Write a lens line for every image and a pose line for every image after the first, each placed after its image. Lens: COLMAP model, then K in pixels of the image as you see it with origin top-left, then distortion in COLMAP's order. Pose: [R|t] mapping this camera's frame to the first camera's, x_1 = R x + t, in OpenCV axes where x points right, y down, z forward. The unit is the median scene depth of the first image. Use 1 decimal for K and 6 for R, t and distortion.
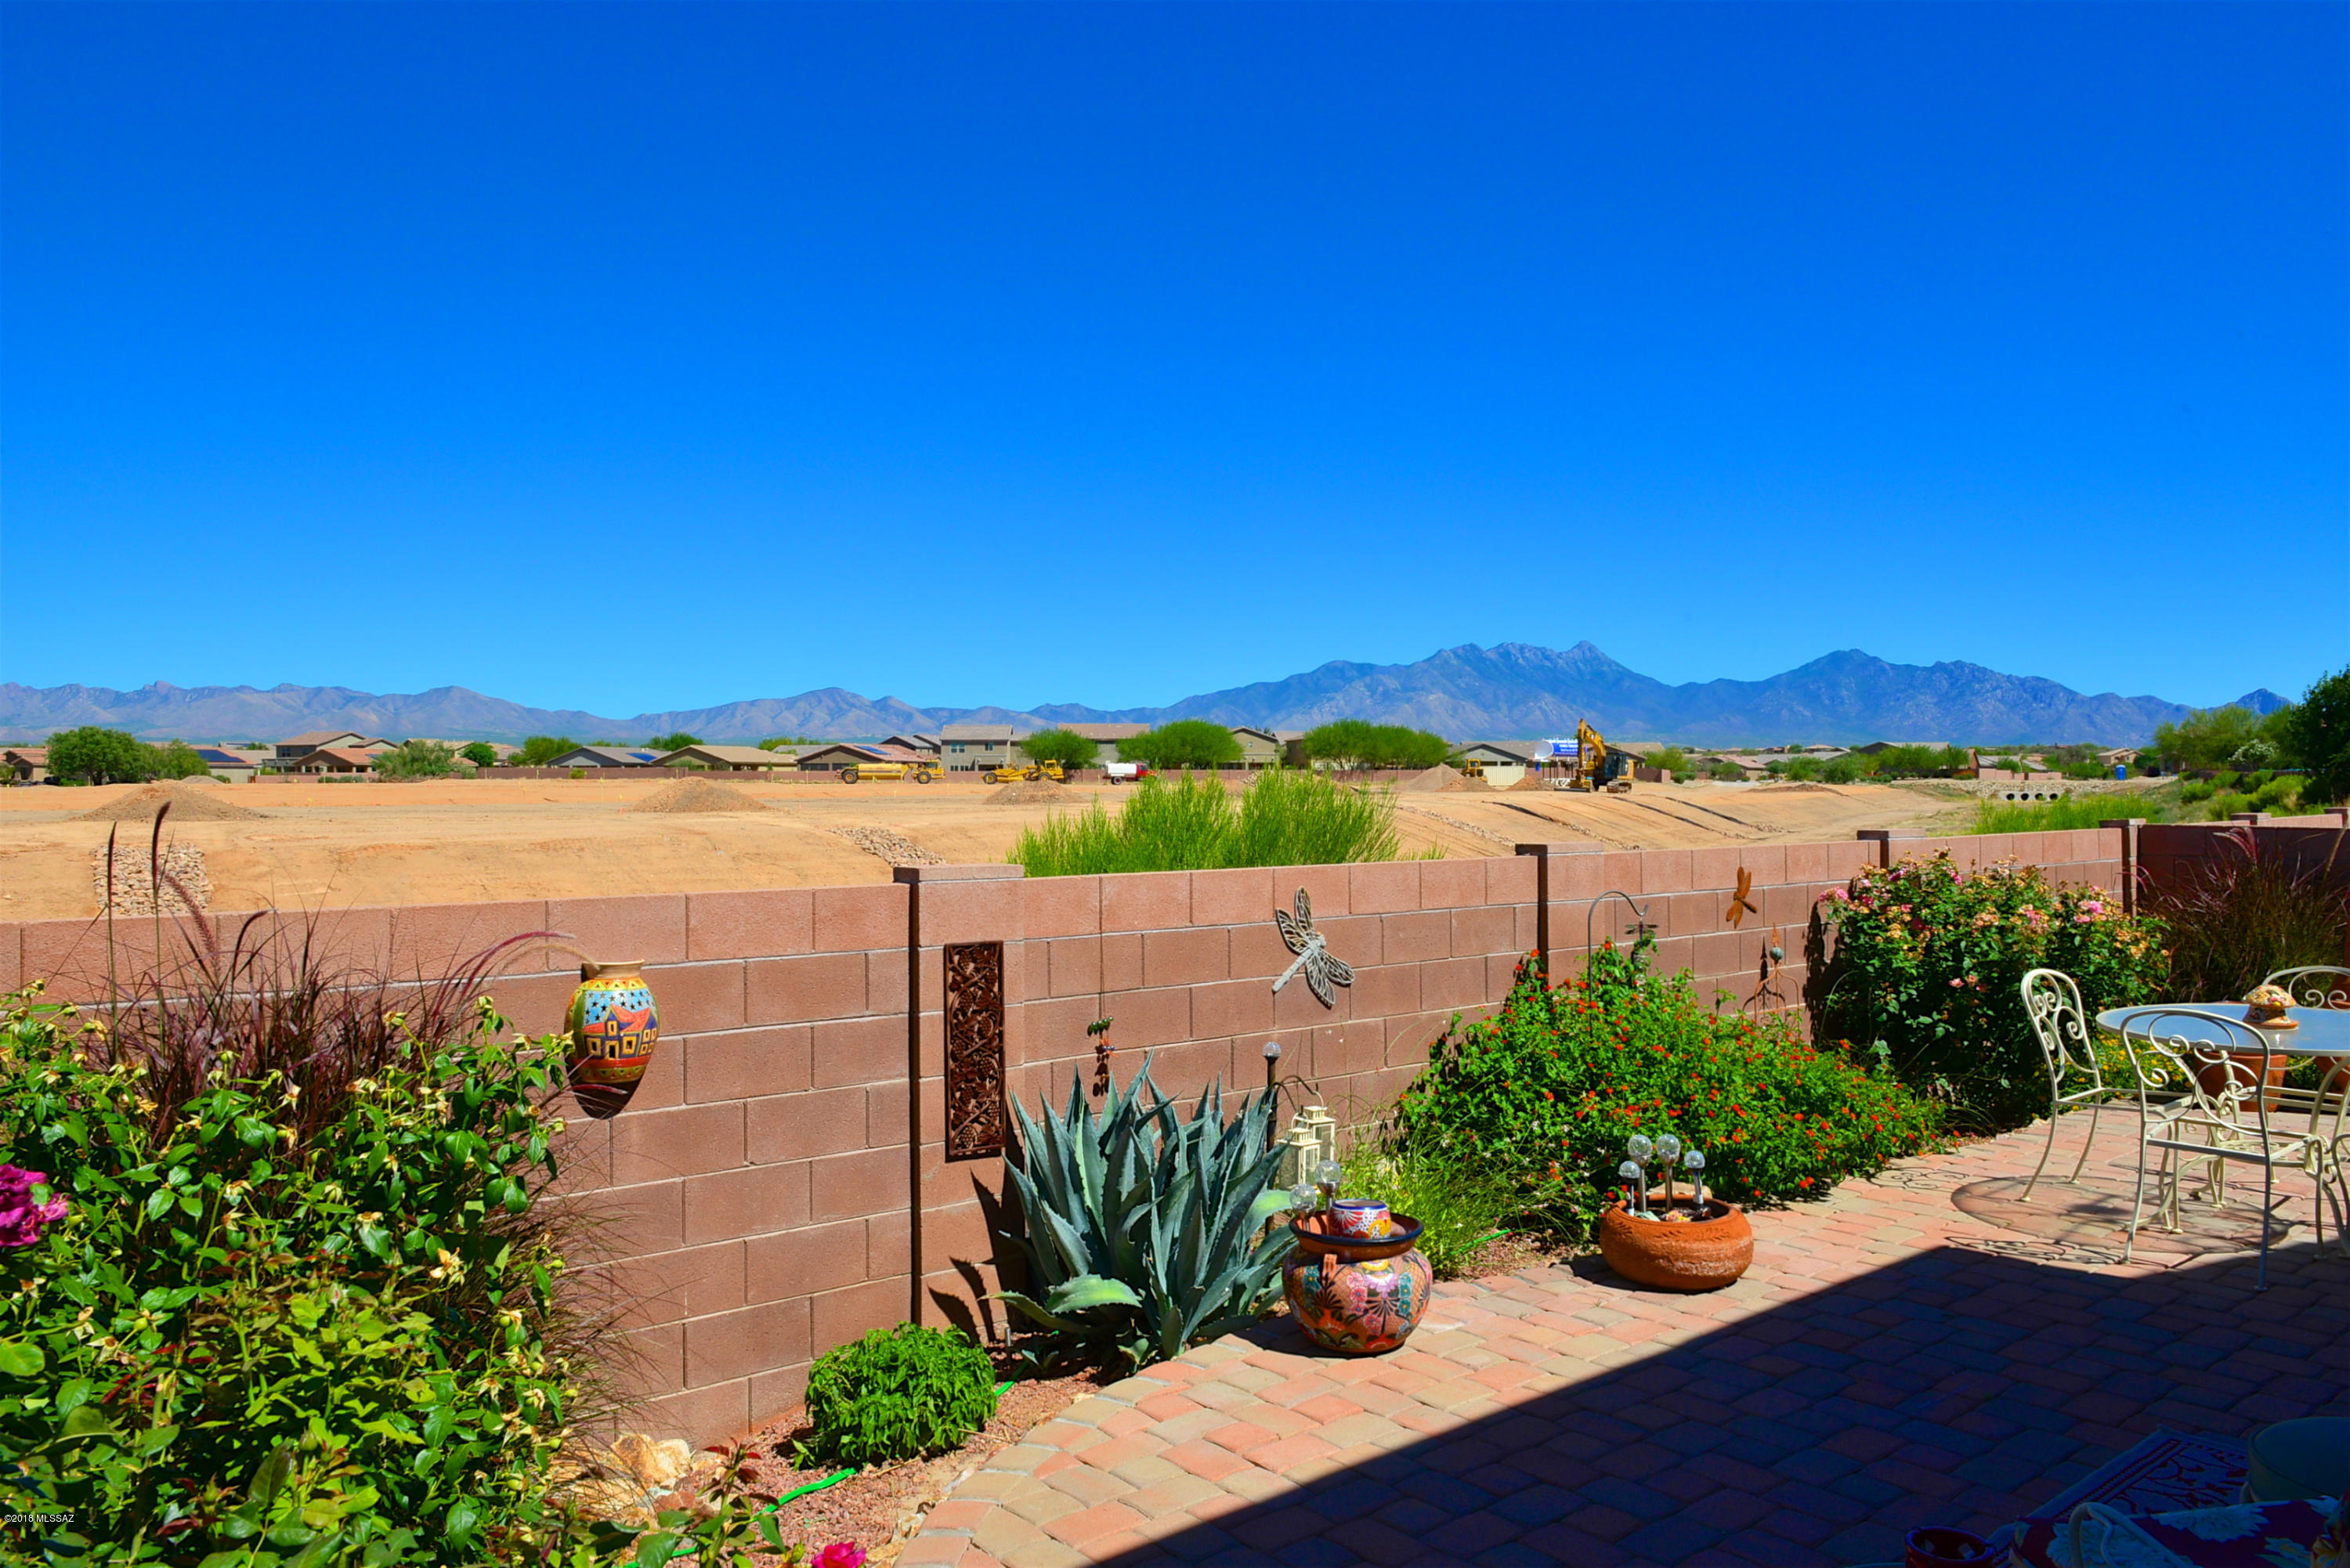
lens RADIAL K [[1583.9, 0, 1175.0], [0, 1583.9, 784.0], [0, 0, 1]] dist [-0.003653, -0.002076]
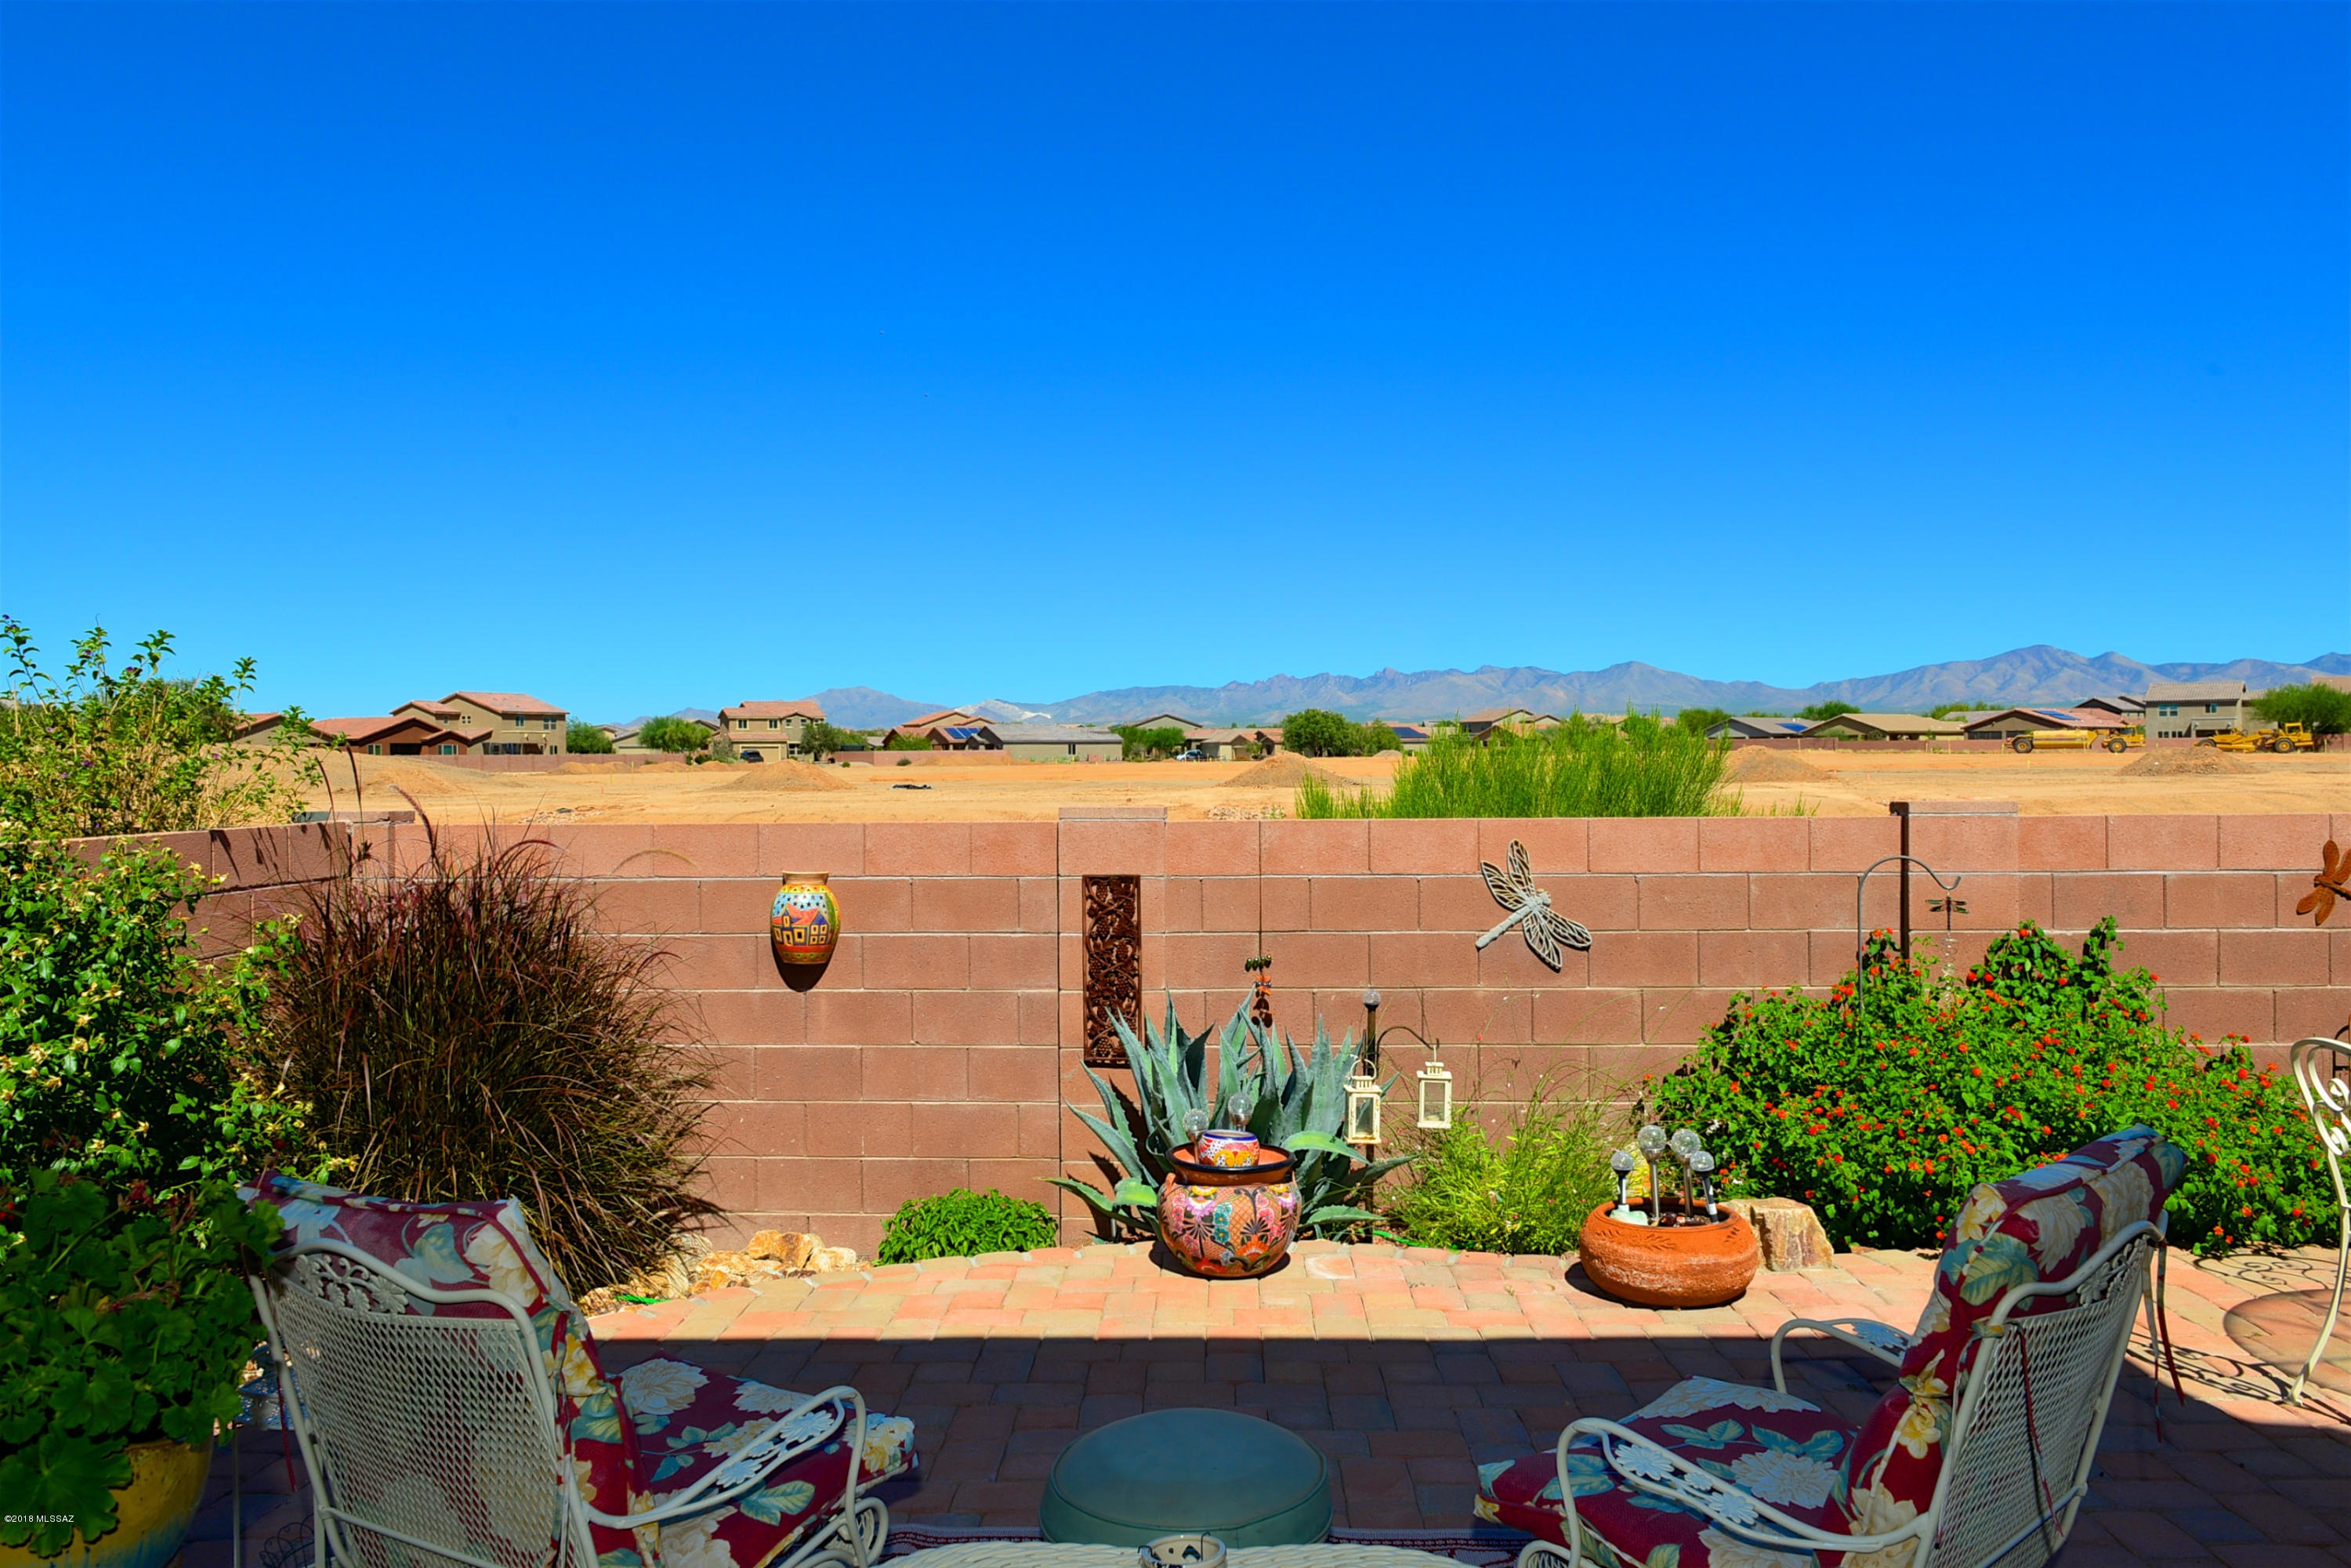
lens RADIAL K [[1630.8, 0, 1175.5], [0, 1630.8, 784.0], [0, 0, 1]] dist [0.000231, -0.001238]
pose [[0.770738, 0.005337, -0.637129, 0.469799], [0.005597, 0.999870, 0.015146, 0.013599], [0.637127, -0.015240, 0.770608, 0.103206]]
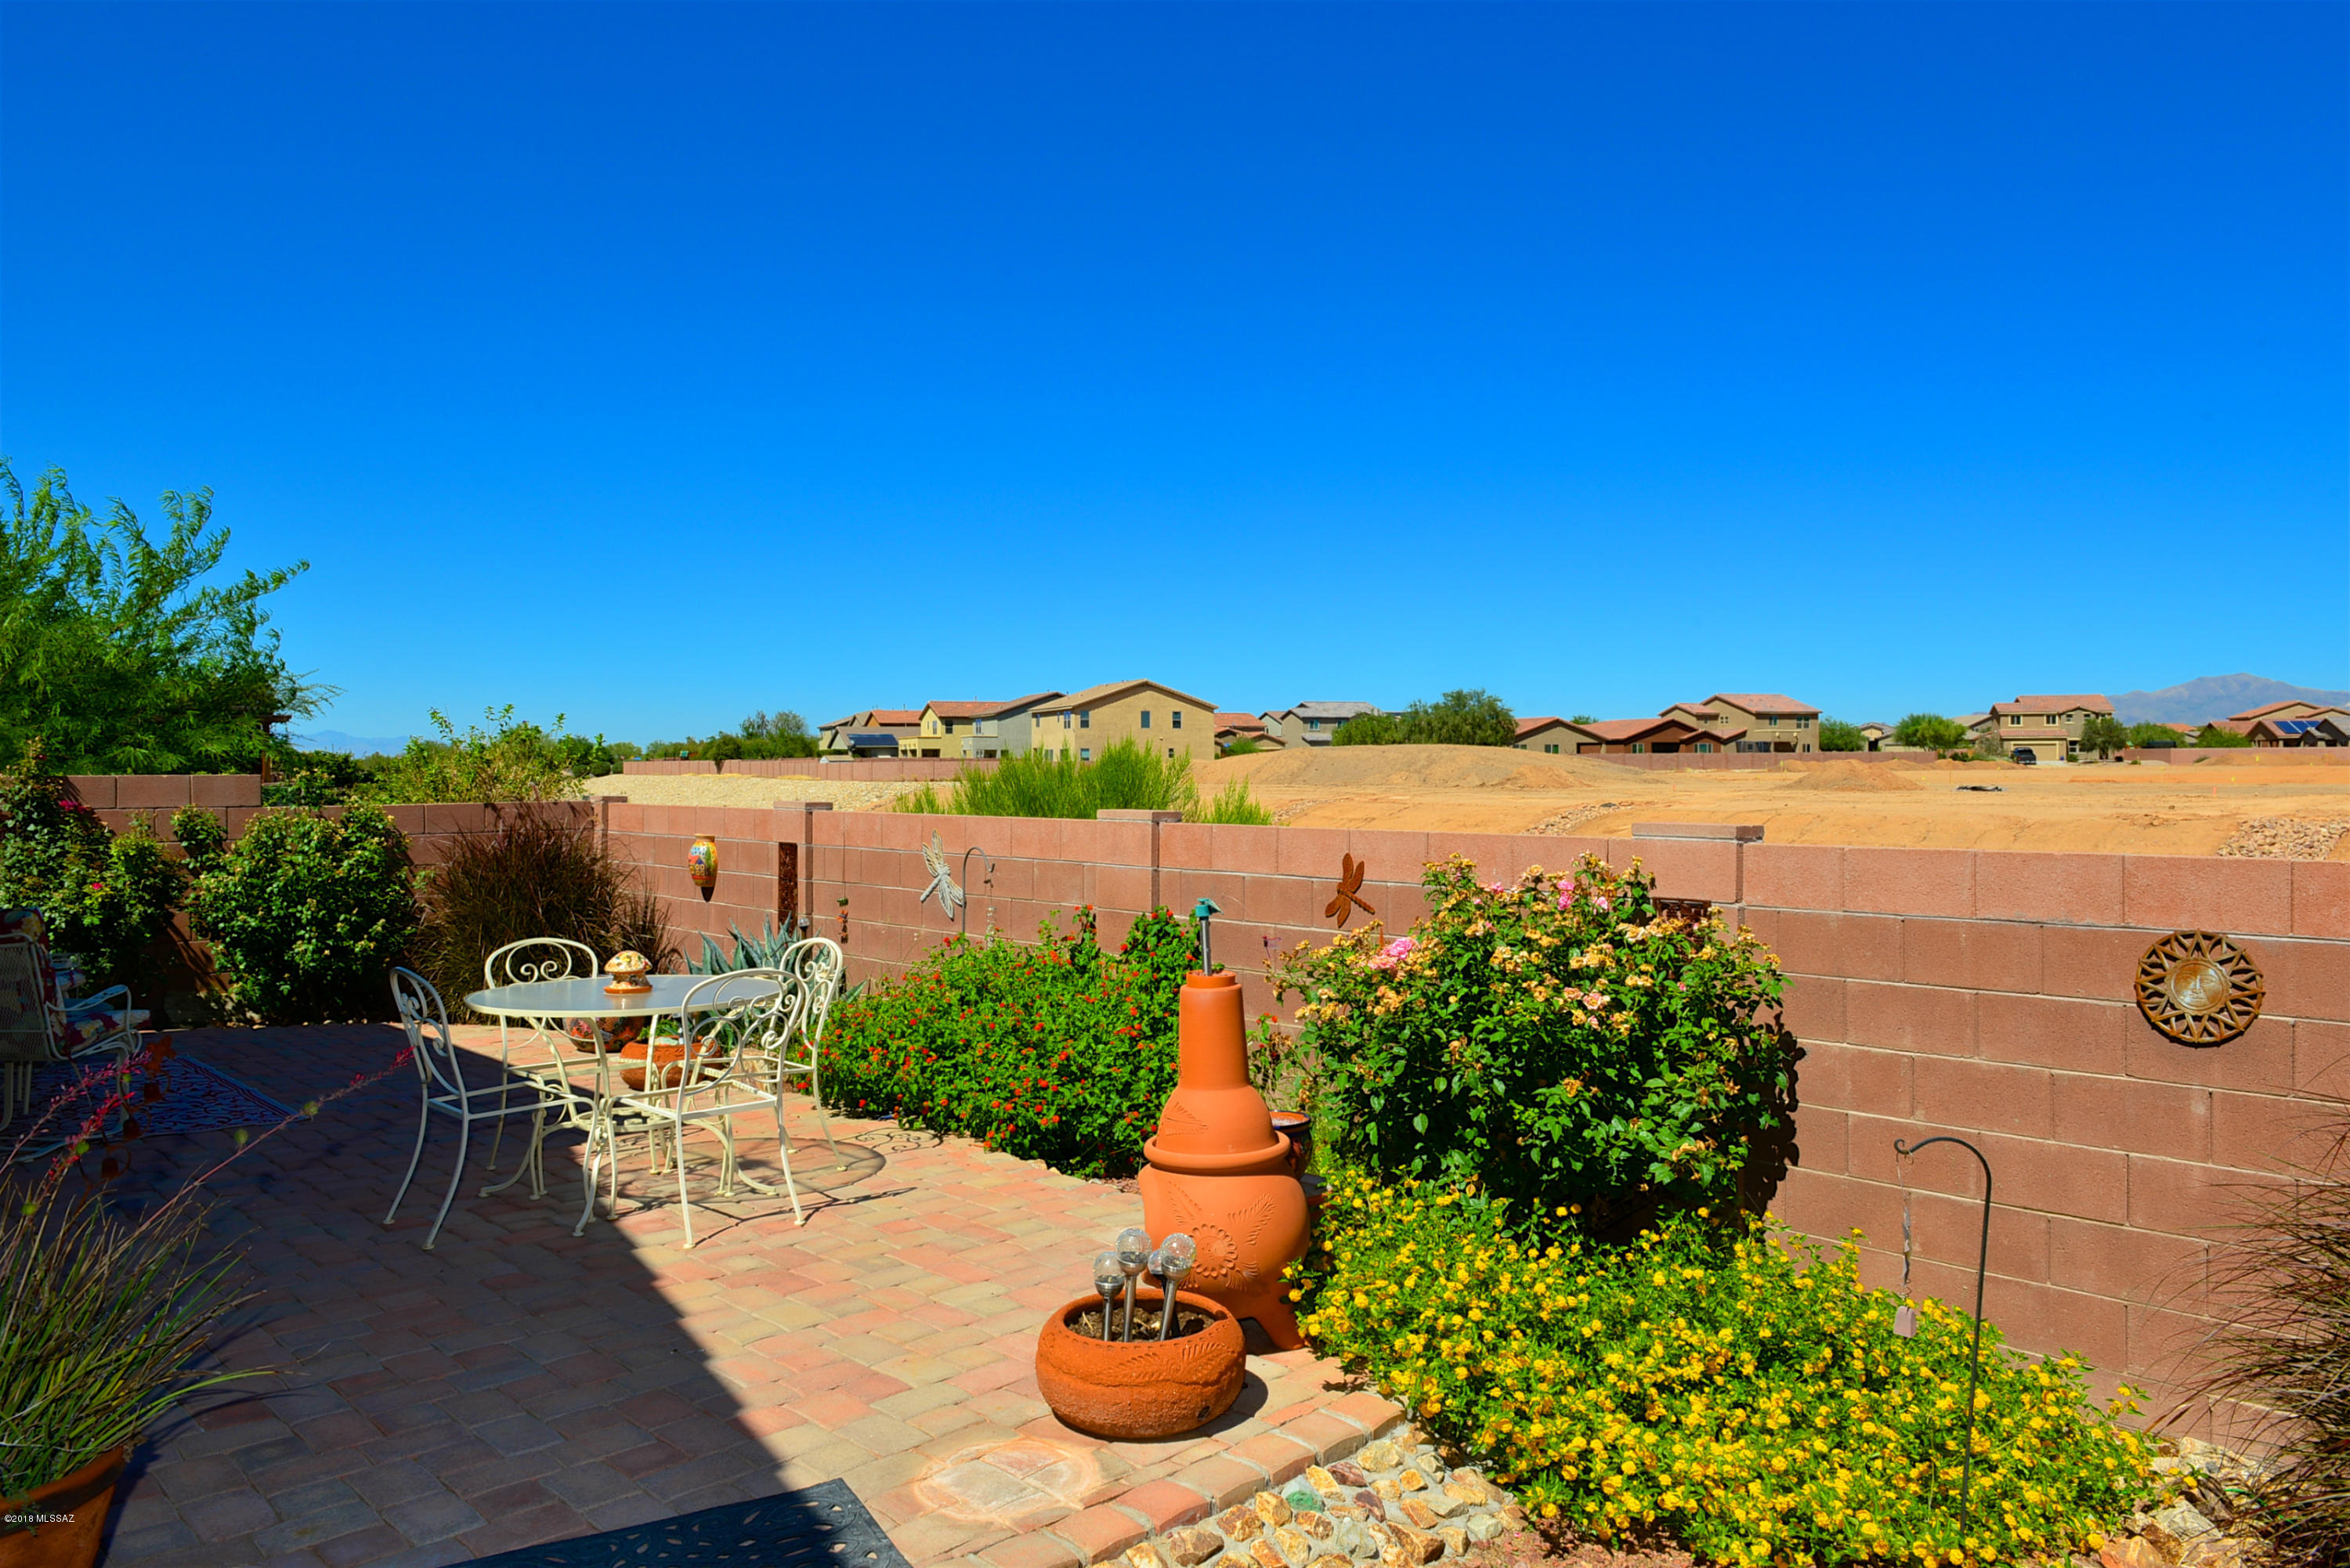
lens RADIAL K [[1583.9, 0, 1175.0], [0, 1583.9, 784.0], [0, 0, 1]] dist [-0.003653, -0.002076]
pose [[0.111306, 0.013671, -0.993692, 1.311431], [0.002677, 0.999898, 0.014056, 0.003515], [0.993783, -0.004225, 0.111258, 0.912798]]
